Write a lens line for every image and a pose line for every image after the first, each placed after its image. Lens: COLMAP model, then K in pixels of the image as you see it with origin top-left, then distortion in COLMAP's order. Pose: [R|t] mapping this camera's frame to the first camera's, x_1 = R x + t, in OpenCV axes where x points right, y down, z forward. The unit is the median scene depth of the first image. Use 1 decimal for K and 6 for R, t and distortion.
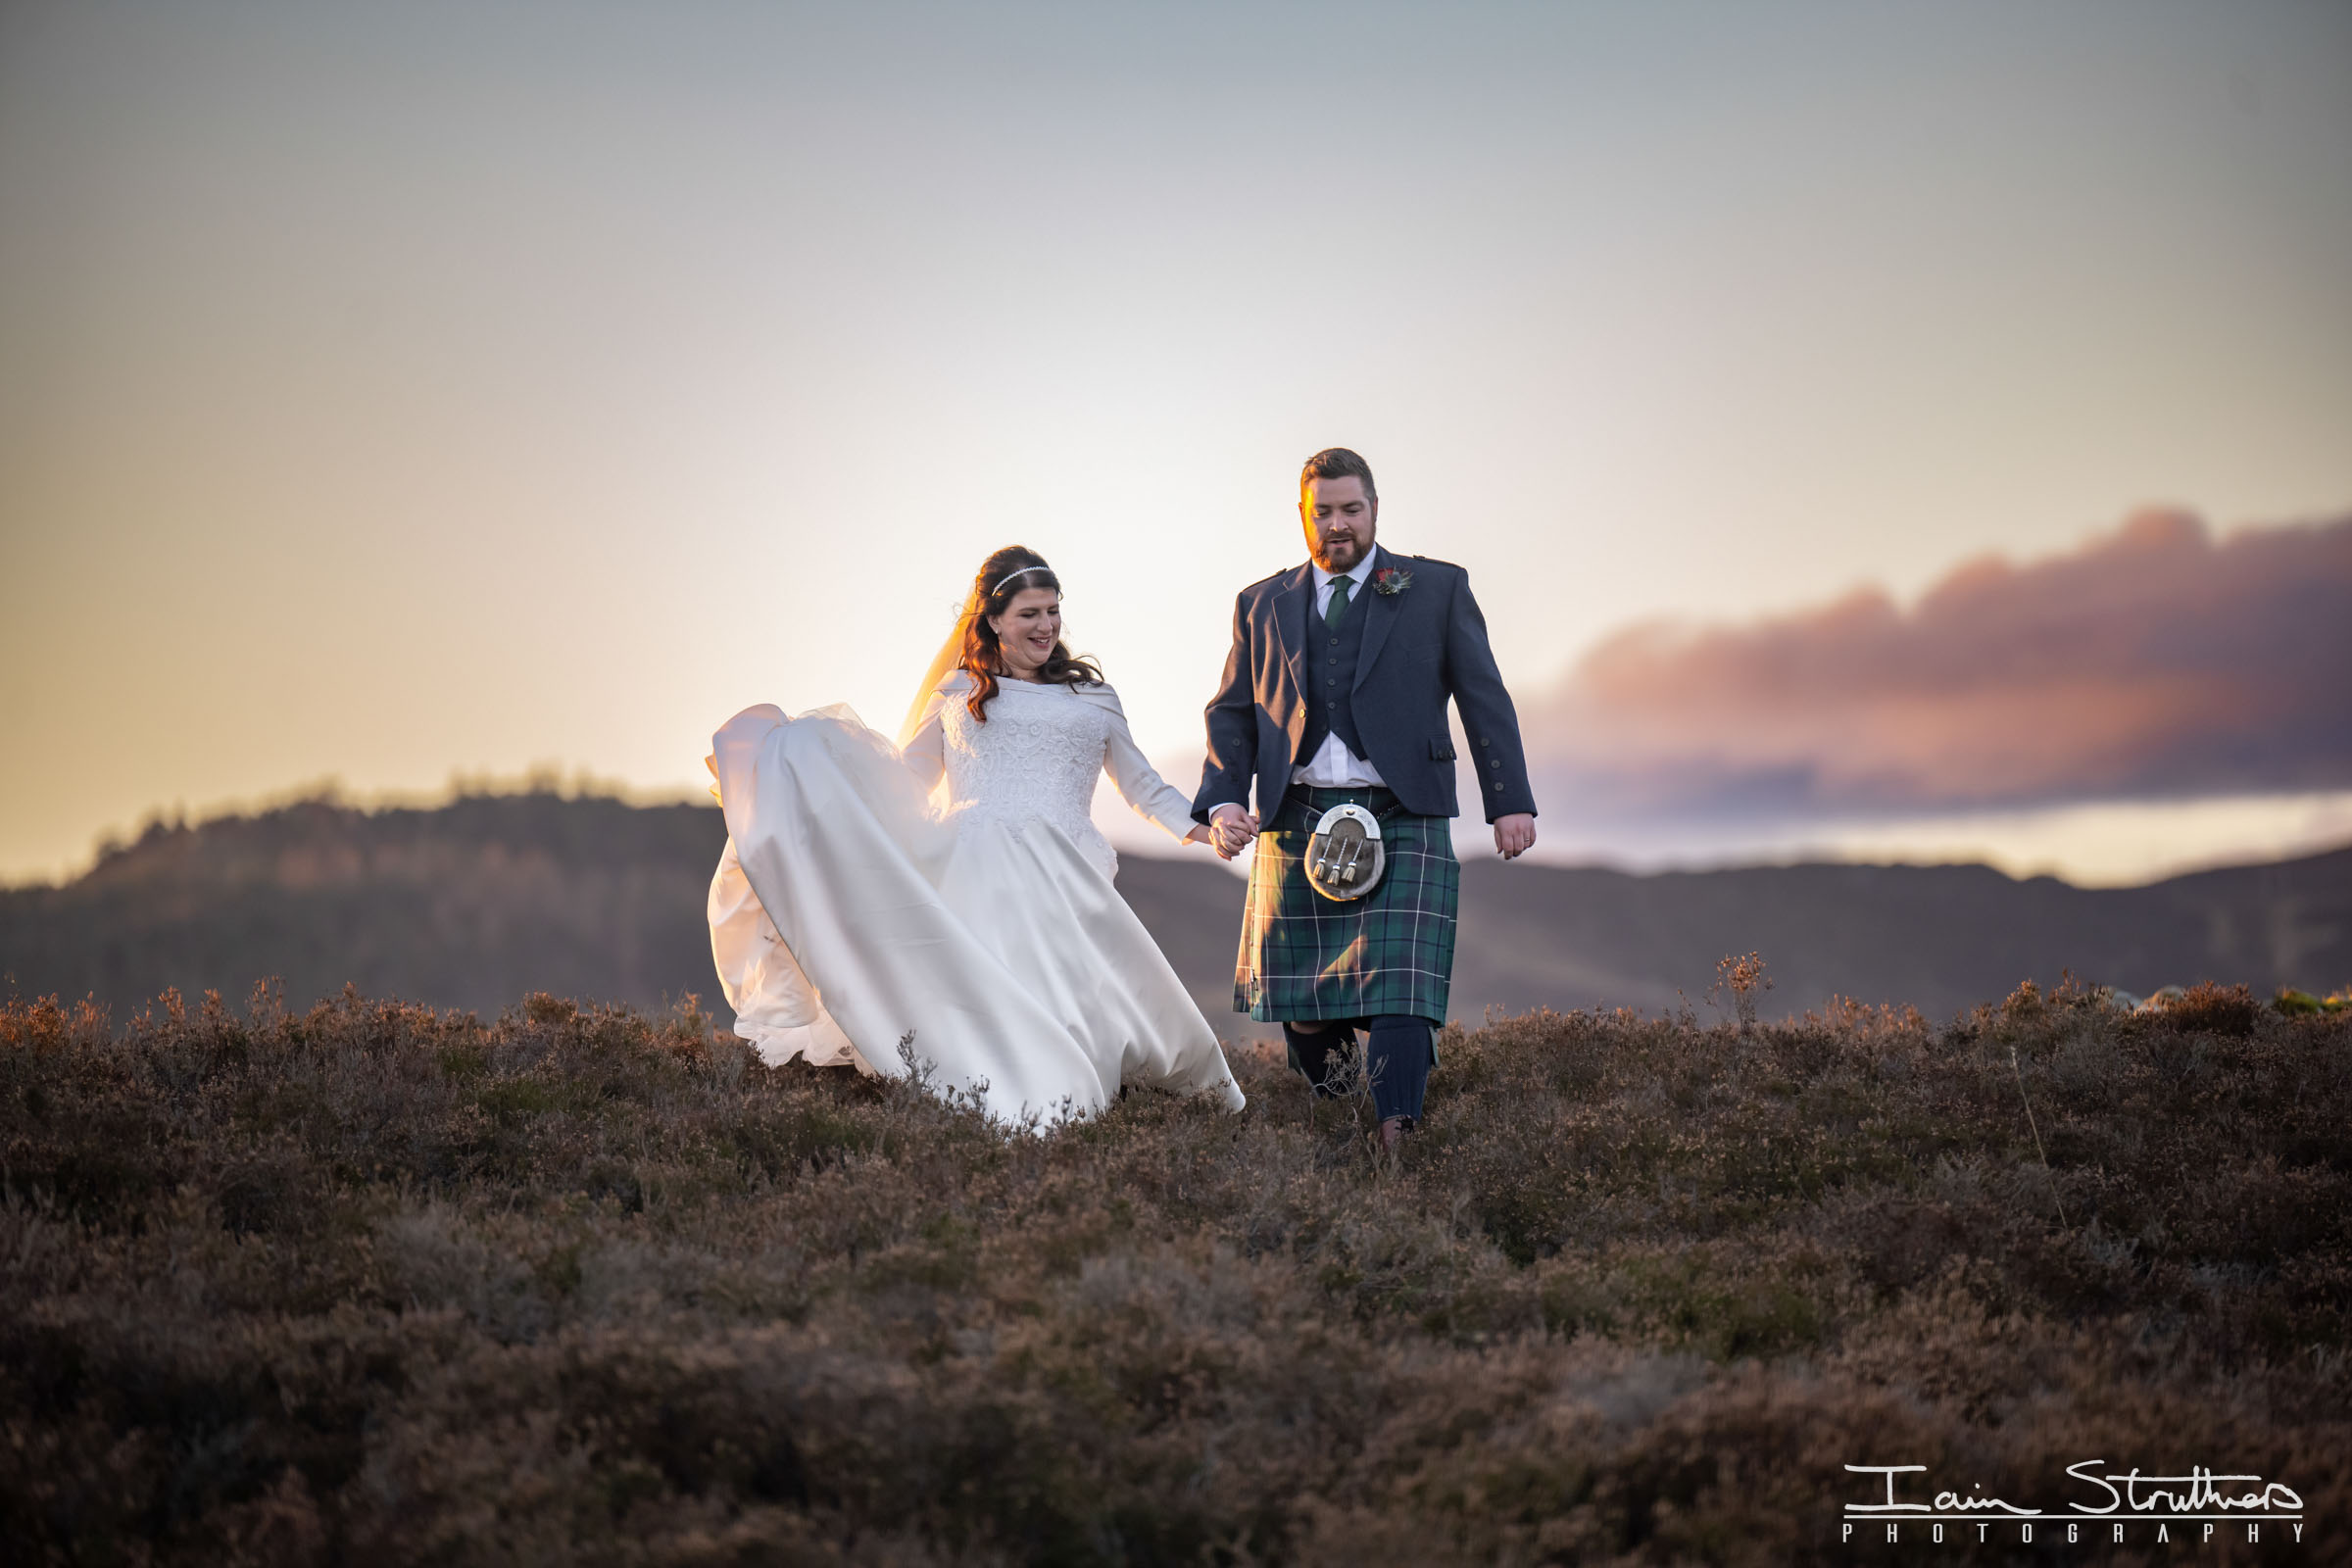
lens RADIAL K [[13356.7, 0, 1176.0], [0, 13356.7, 781.4], [0, 0, 1]] dist [2.937957, 0.000000]
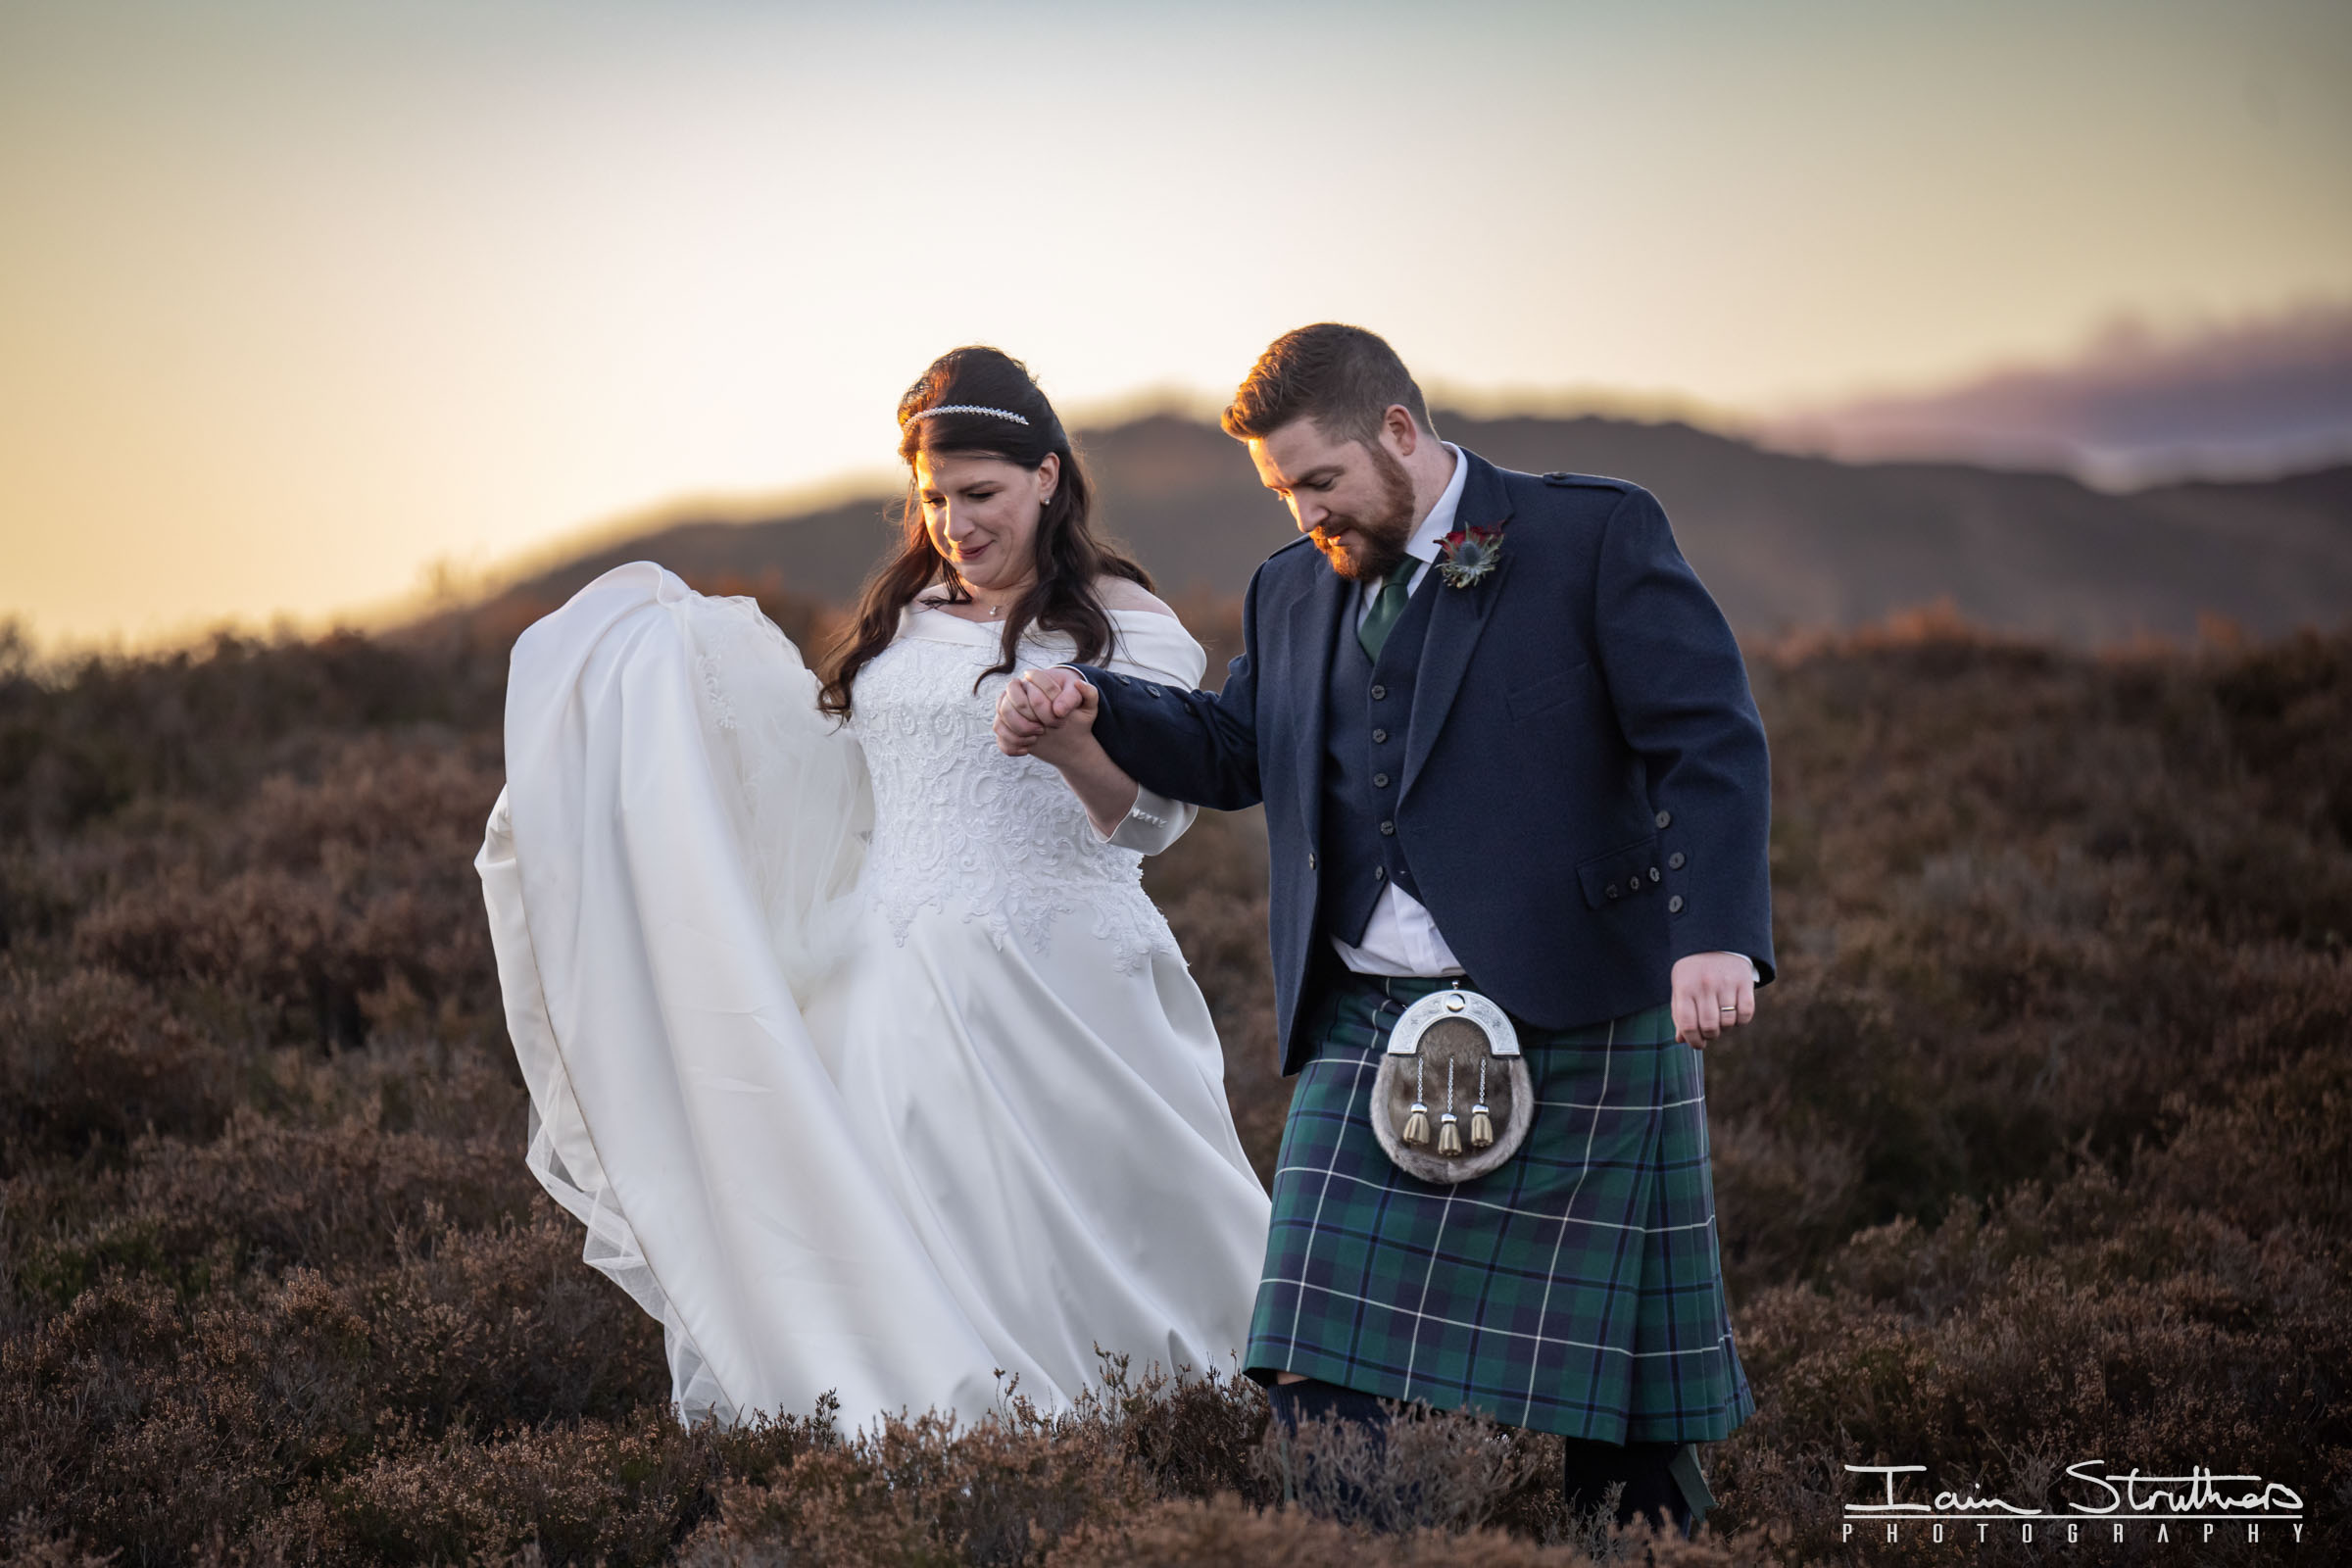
lens RADIAL K [[11822.5, 0, 1175.1], [0, 11822.5, 783.3], [0, 0, 1]] dist [2.096960, 0.000000]
pose [[0.996925, 0.006855, -0.078062, 0.006691], [-0.003871, 0.999258, 0.038318, -0.004058], [0.078267, -0.037898, 0.996212, 0.106259]]
